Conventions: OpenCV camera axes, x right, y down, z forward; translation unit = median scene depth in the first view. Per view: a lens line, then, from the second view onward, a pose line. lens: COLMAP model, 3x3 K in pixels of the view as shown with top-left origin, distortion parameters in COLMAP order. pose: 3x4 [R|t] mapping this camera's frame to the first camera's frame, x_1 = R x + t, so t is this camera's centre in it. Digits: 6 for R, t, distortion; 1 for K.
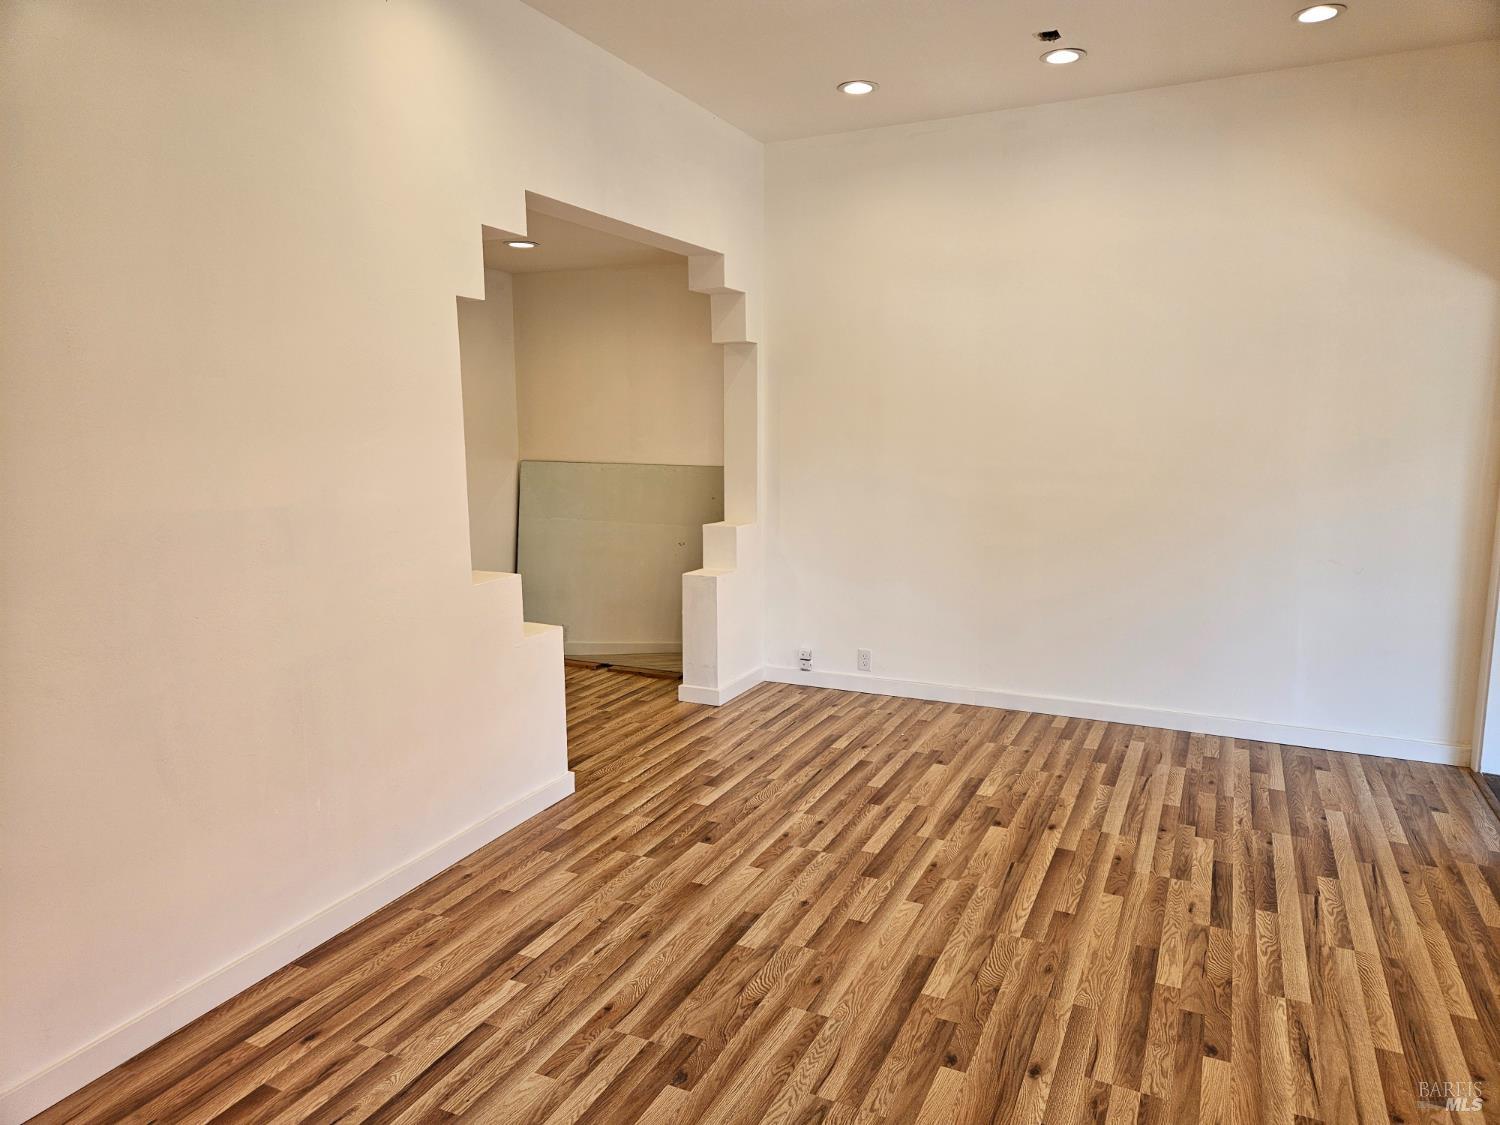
lens RADIAL K [[1000.3, 0, 750.0], [0, 1000.3, 562.5], [0, 0, 1]] dist [0.073705, -0.060607]
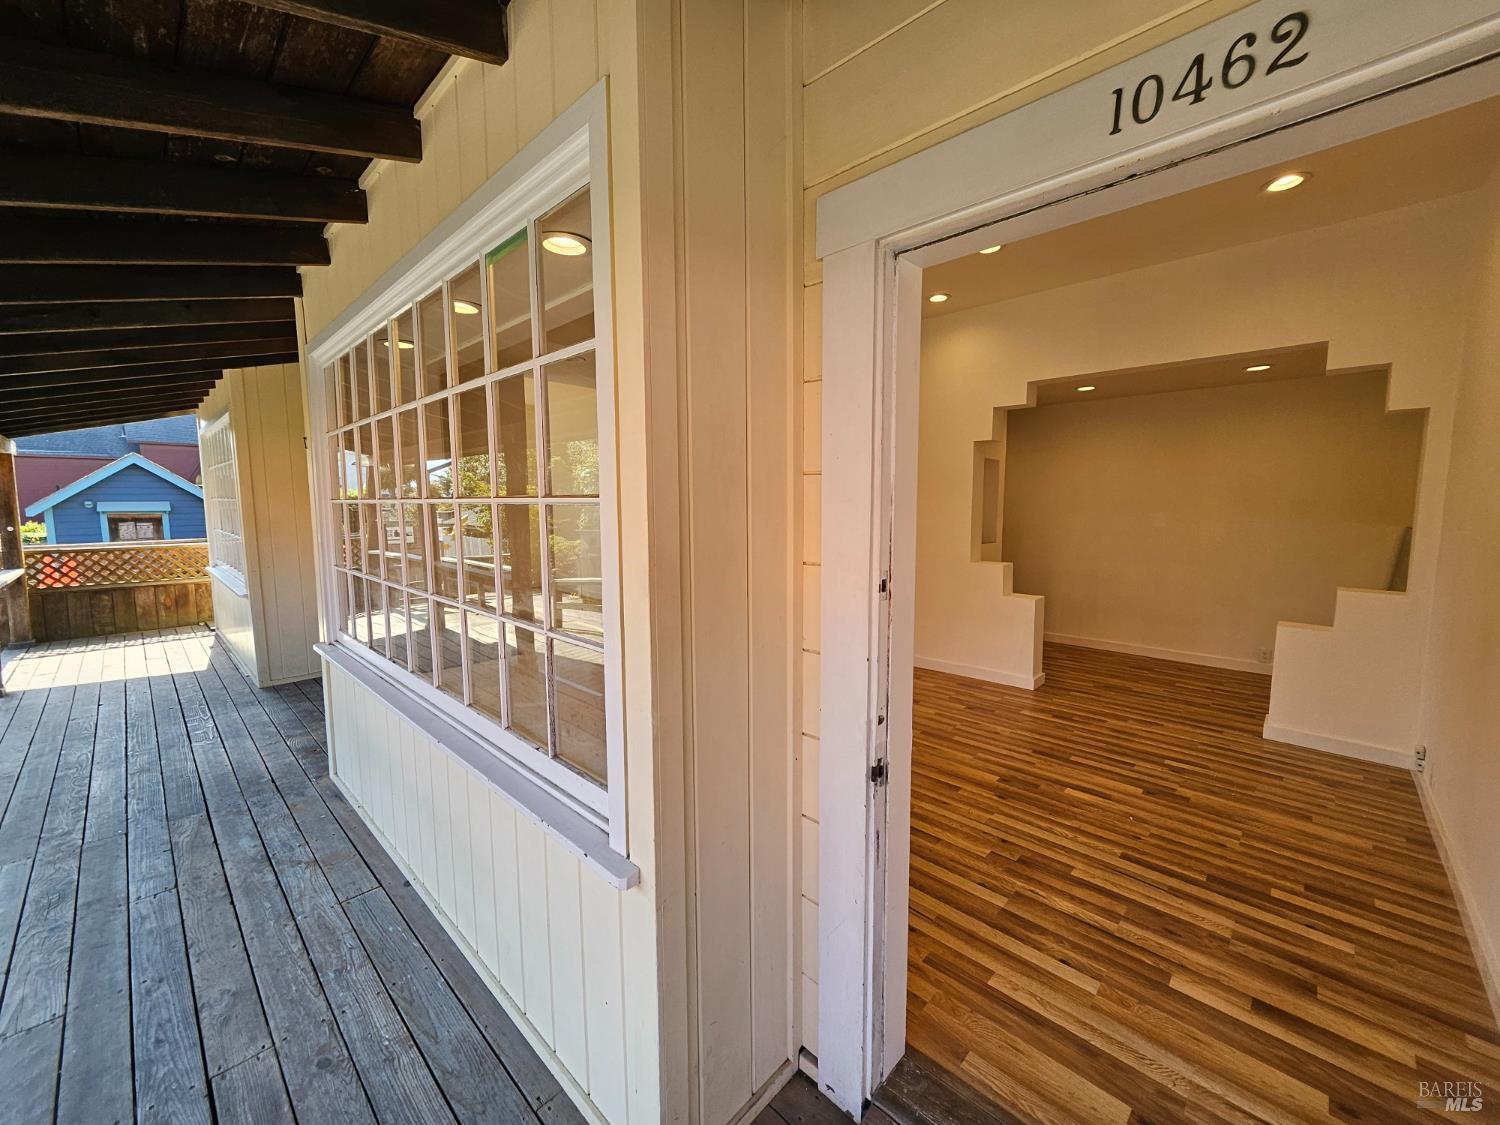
lens RADIAL K [[587.3, 0, 750.0], [0, 587.3, 562.5], [0, 0, 1]] dist [-0.001070, 0.000004]
pose [[-0.324811, 0.102255, -0.940235, 0.980572], [-0.131964, 0.979513, 0.152115, -0.100106], [0.936527, 0.173485, -0.304662, 0.781010]]
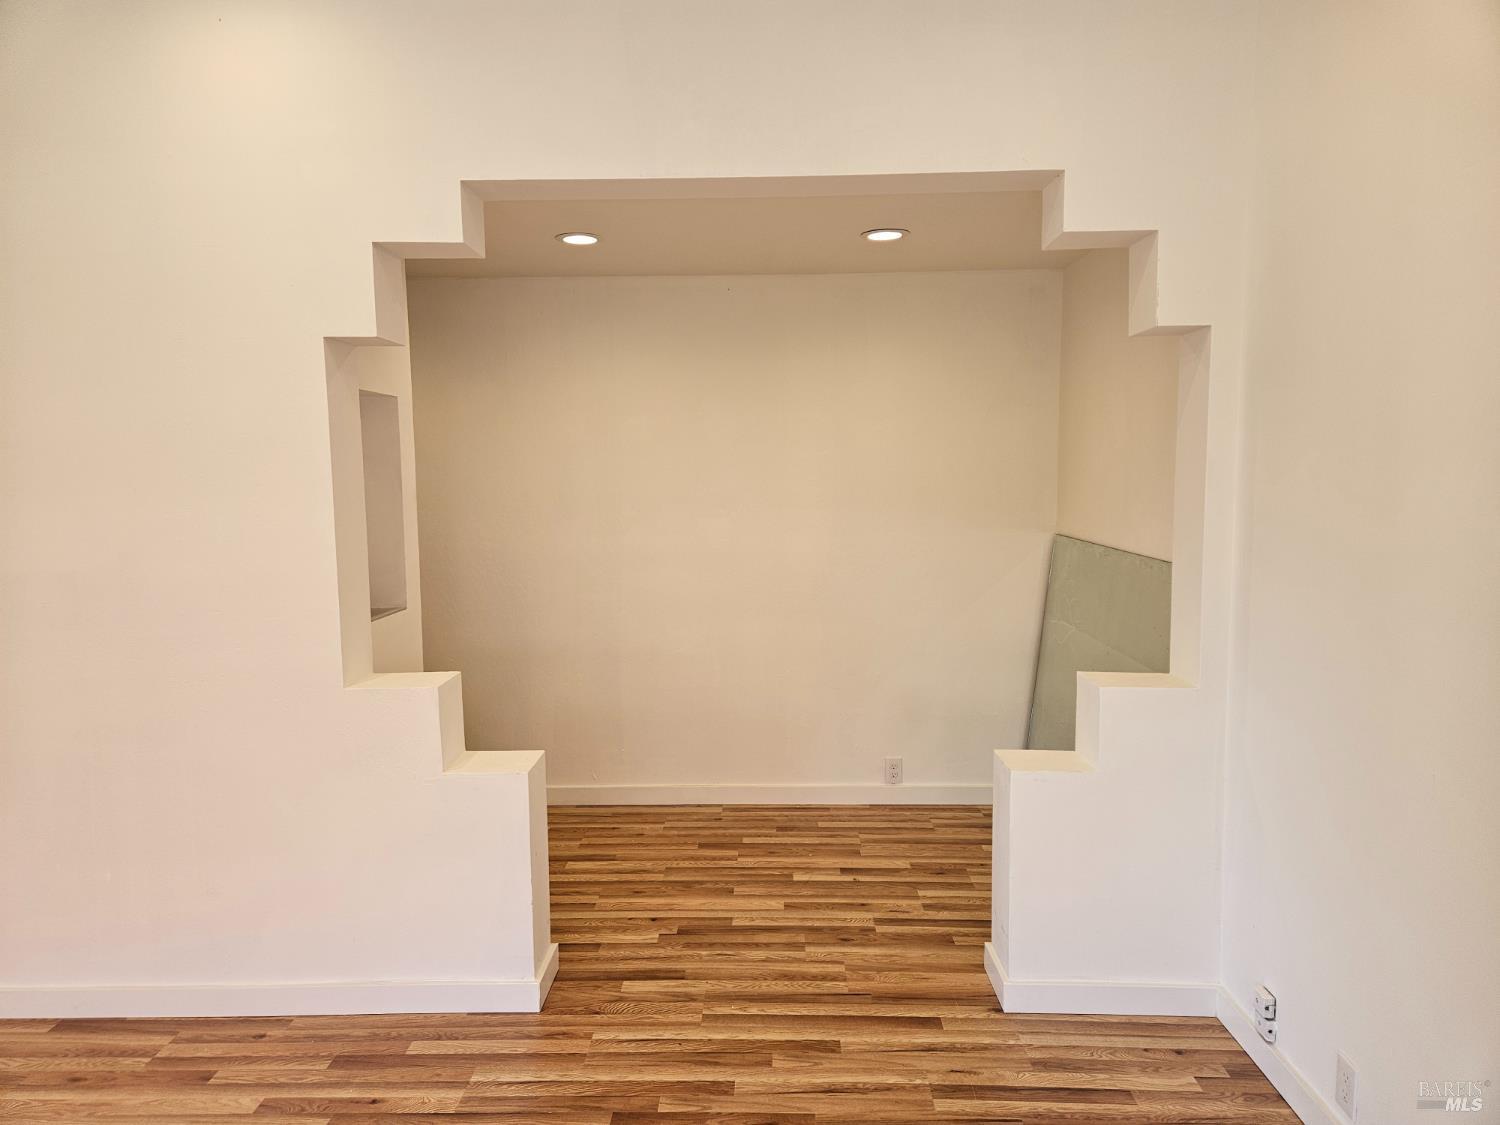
lens RADIAL K [[1000.3, 0, 750.0], [0, 1000.3, 562.5], [0, 0, 1]] dist [0.073705, -0.060607]
pose [[0.407949, 0.090599, -0.908498, 0.489842], [-0.127397, 0.990978, 0.041618, -0.128164], [0.904073, 0.098762, 0.415811, 0.791268]]
